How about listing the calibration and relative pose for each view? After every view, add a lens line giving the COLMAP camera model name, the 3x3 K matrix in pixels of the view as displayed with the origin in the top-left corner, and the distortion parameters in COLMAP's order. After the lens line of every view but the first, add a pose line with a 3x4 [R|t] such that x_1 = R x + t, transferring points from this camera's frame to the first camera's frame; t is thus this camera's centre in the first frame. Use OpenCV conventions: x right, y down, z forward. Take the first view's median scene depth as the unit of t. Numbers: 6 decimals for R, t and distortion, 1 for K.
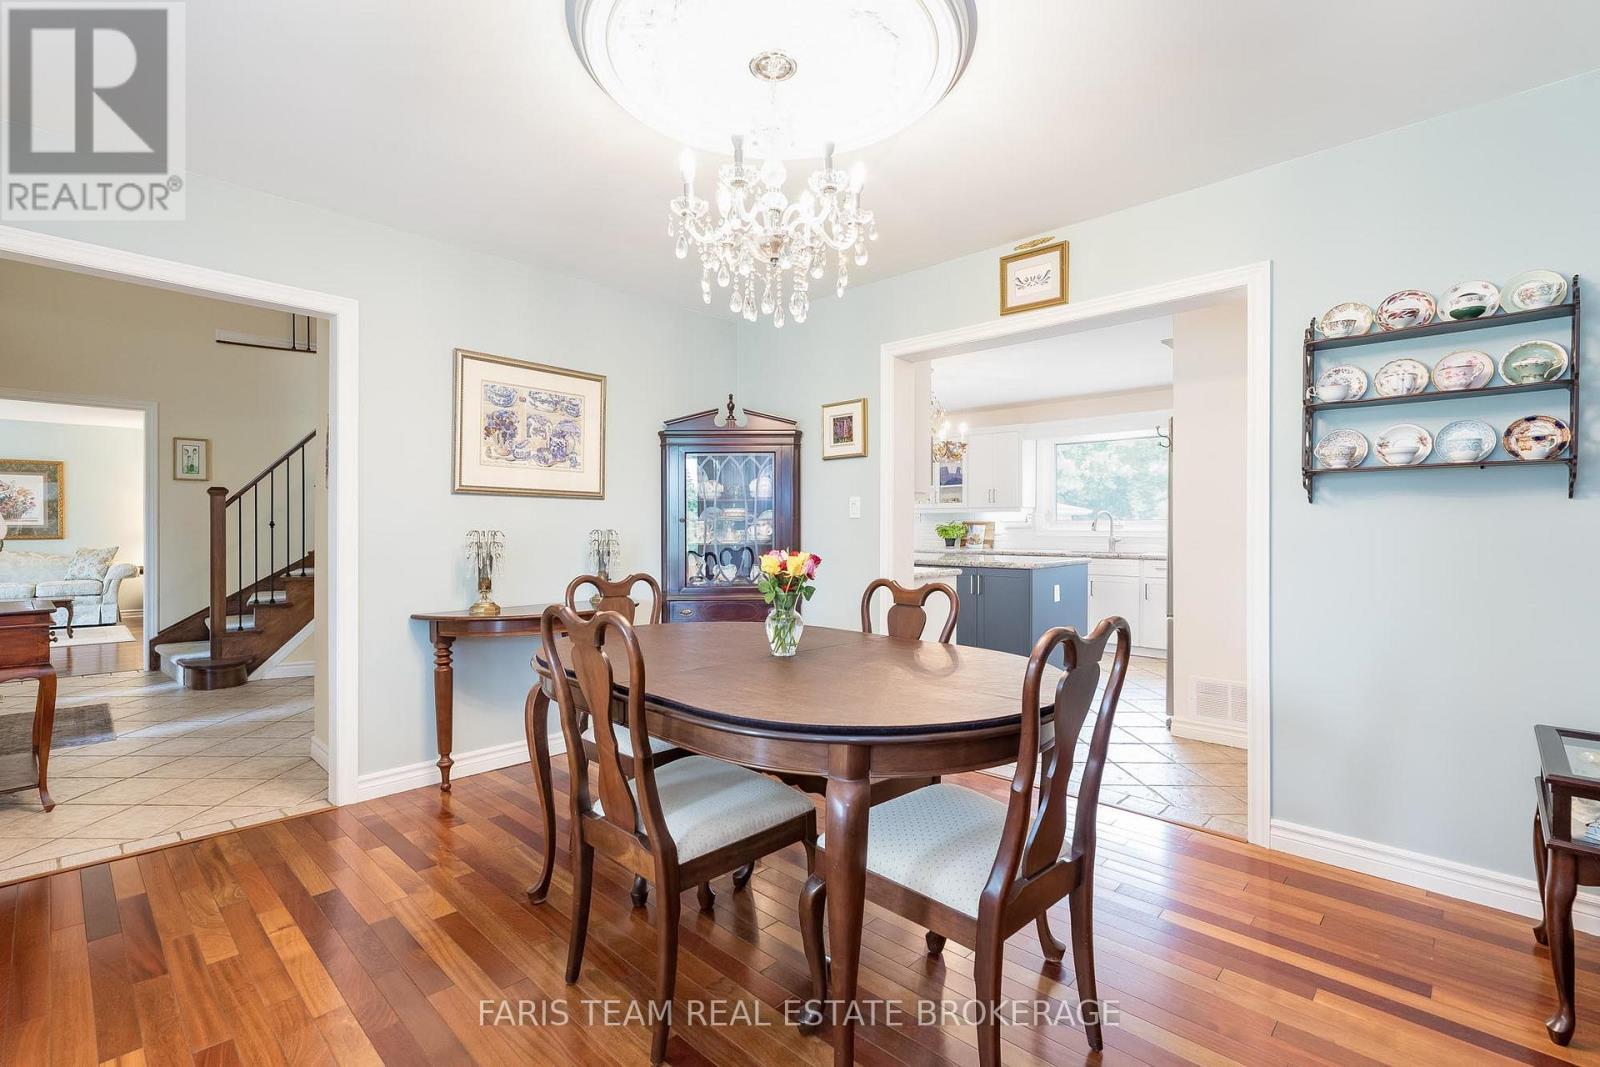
lens RADIAL K [[720.7, 0, 800.0], [0, 720.7, 533.5], [0, 0, 1]] dist [0.018529, 0.000099]
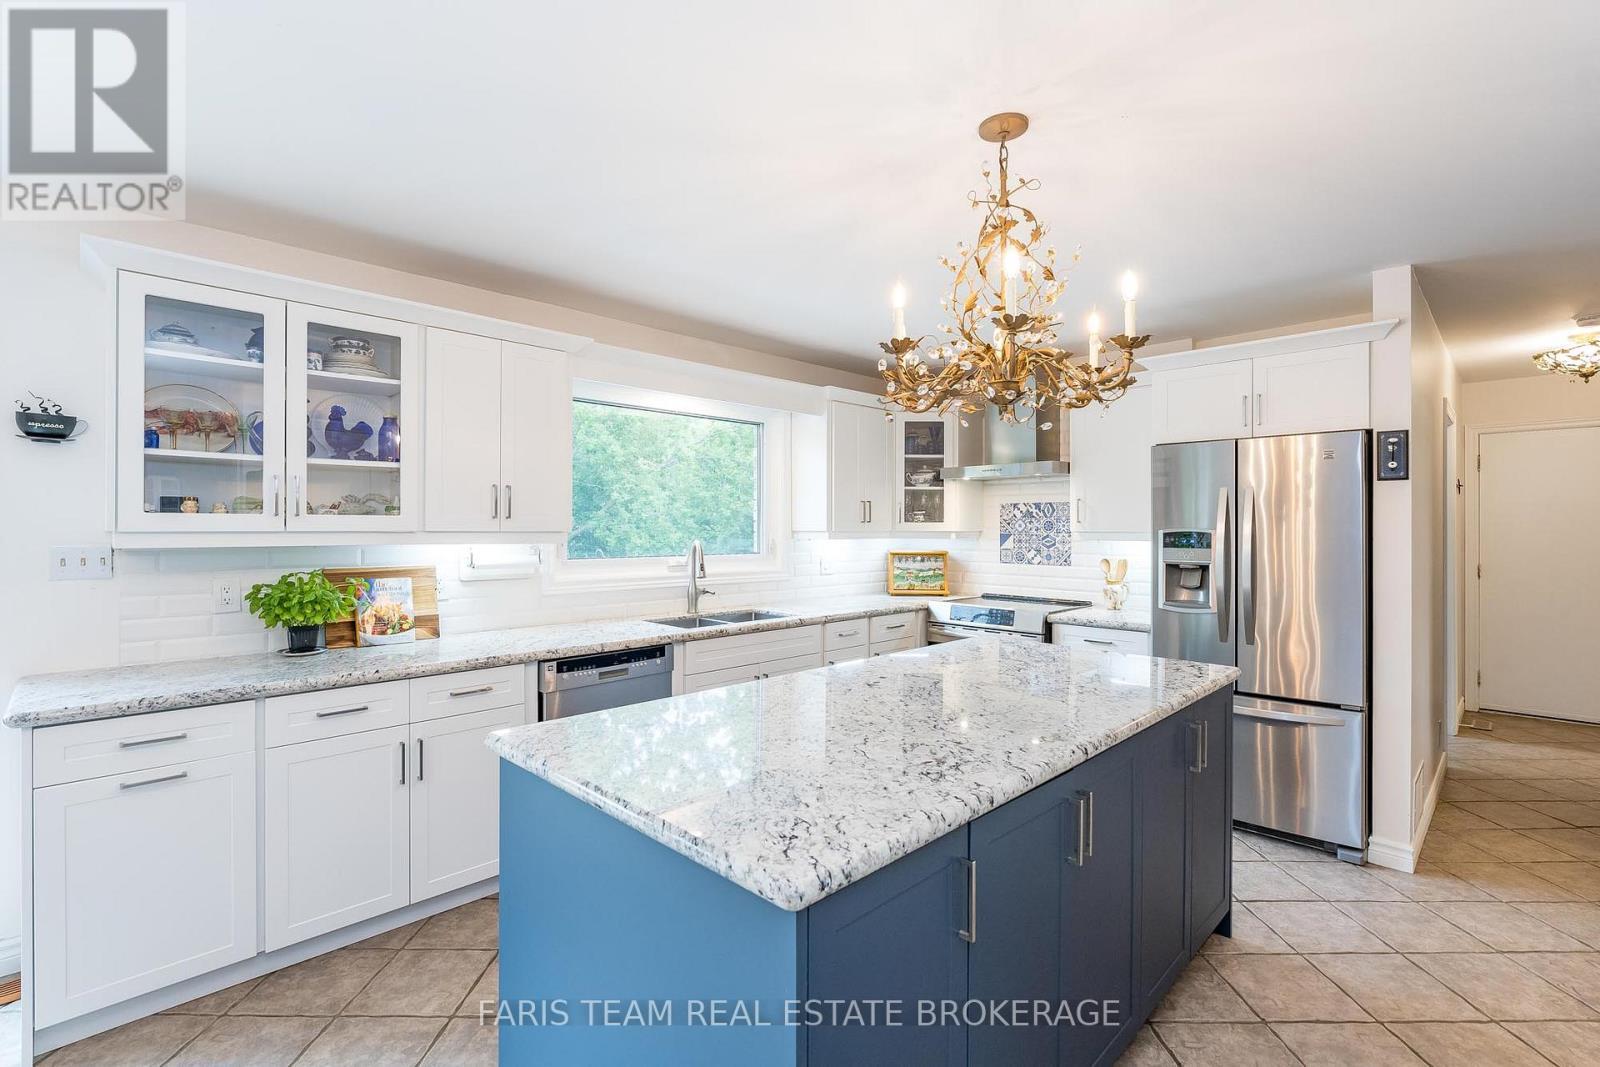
lens RADIAL K [[720.7, 0, 800.0], [0, 720.7, 533.5], [0, 0, 1]] dist [0.018529, 0.000099]
pose [[0.030155, -0.009421, 0.999501, -0.107789], [0.009296, 0.999915, 0.009144, -0.035565], [-0.999502, 0.009015, 0.030240, 0.789966]]
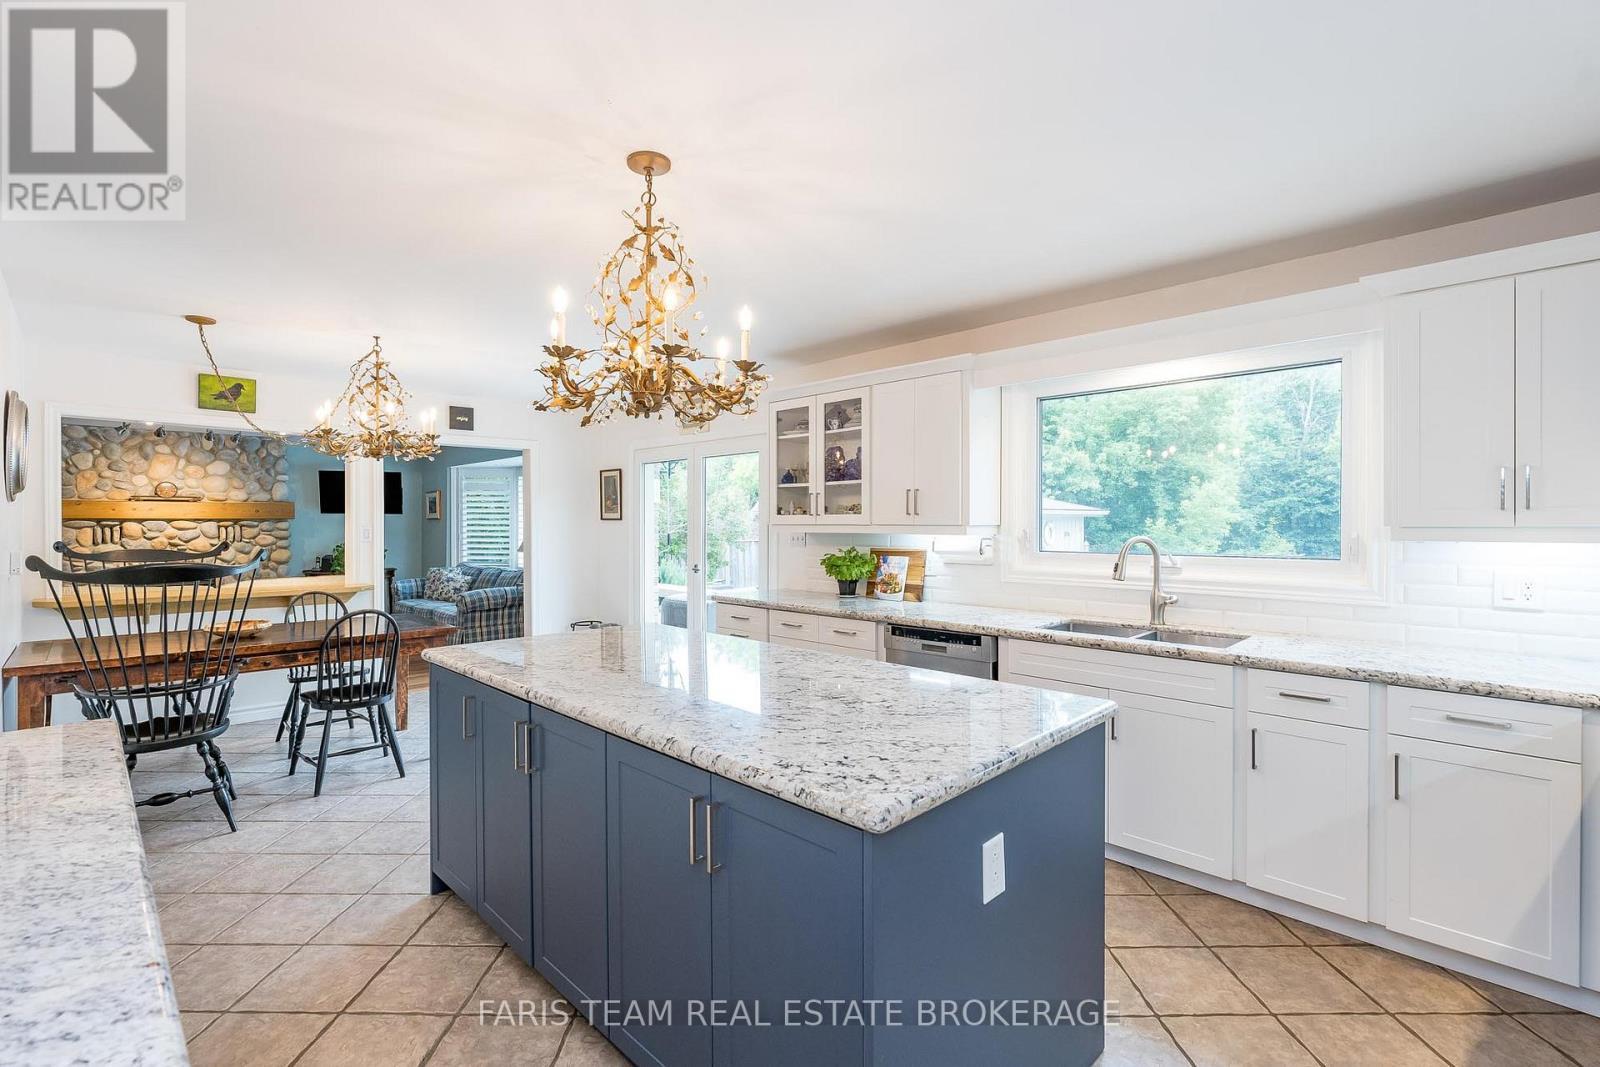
lens RADIAL K [[720.7, 0, 800.0], [0, 720.7, 533.5], [0, 0, 1]] dist [0.018529, 0.000099]
pose [[0.999805, -0.002931, -0.019534, 0.187836], [0.002987, 0.999992, 0.002833, -0.030278], [0.019525, -0.002891, 0.999805, 0.471166]]
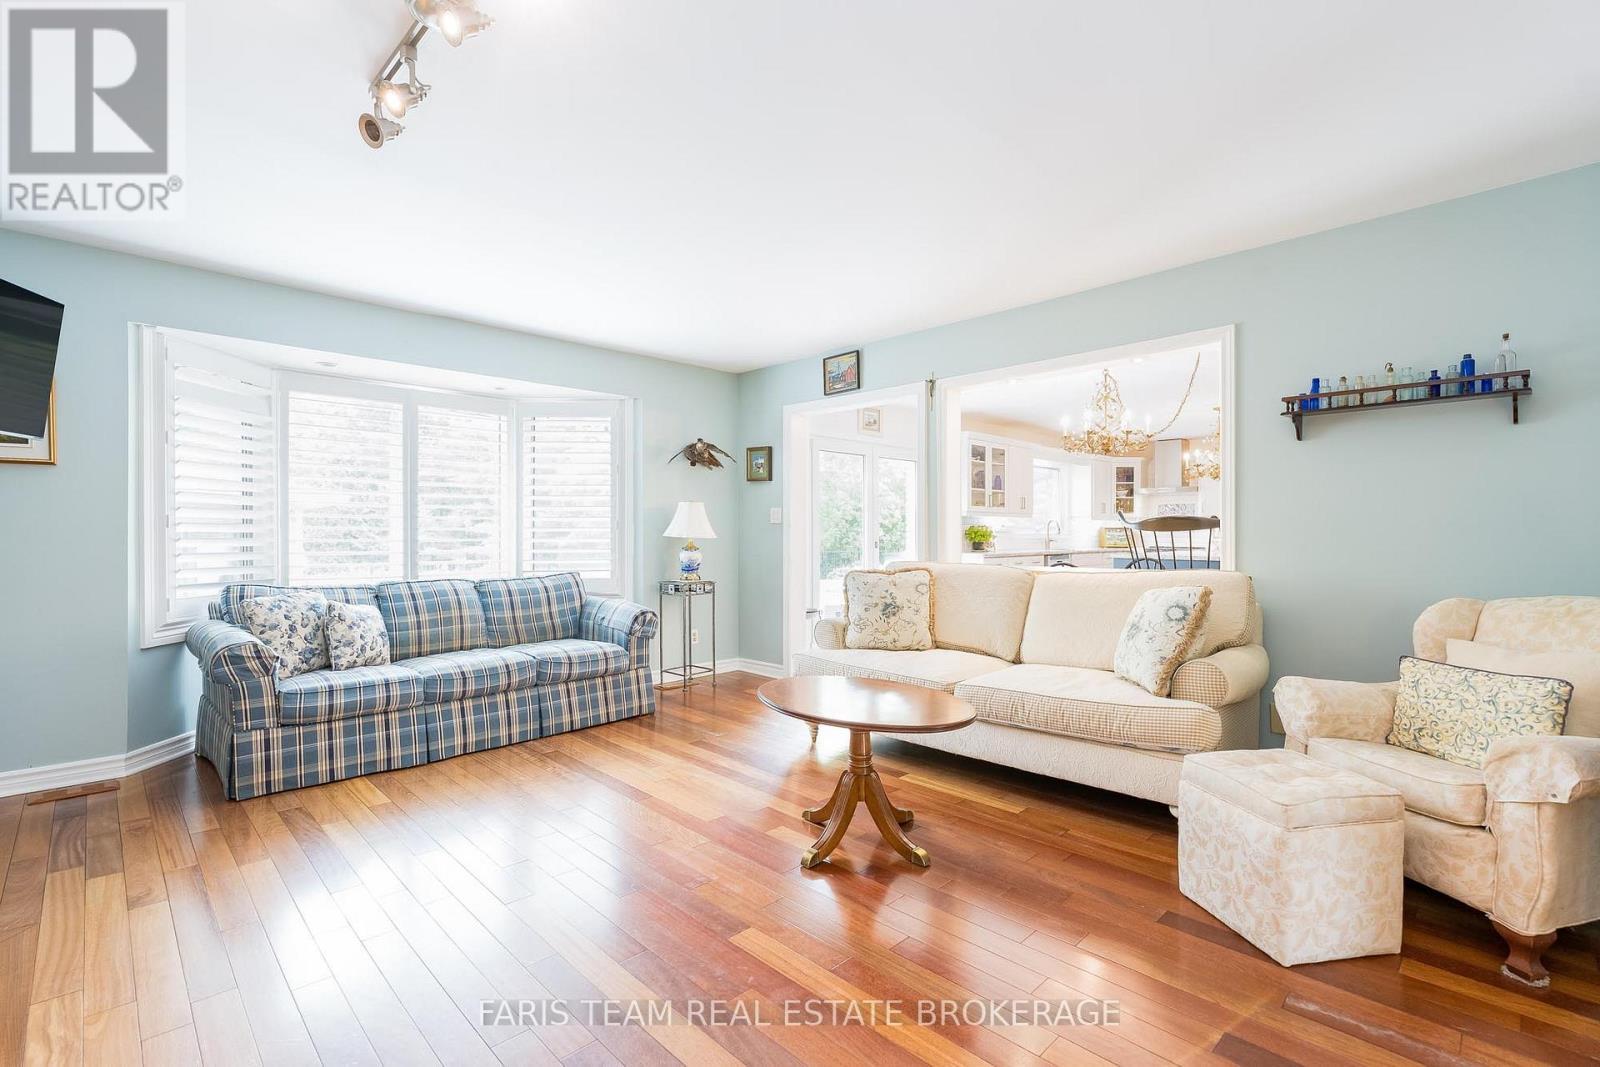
lens RADIAL K [[720.7, 0, 800.0], [0, 720.7, 533.5], [0, 0, 1]] dist [0.018529, 0.000099]
pose [[0.032446, -0.005829, 0.999456, -0.830306], [0.000256, 0.999983, 0.005823, -0.009920], [-0.999473, 0.000067, 0.032447, 1.244583]]
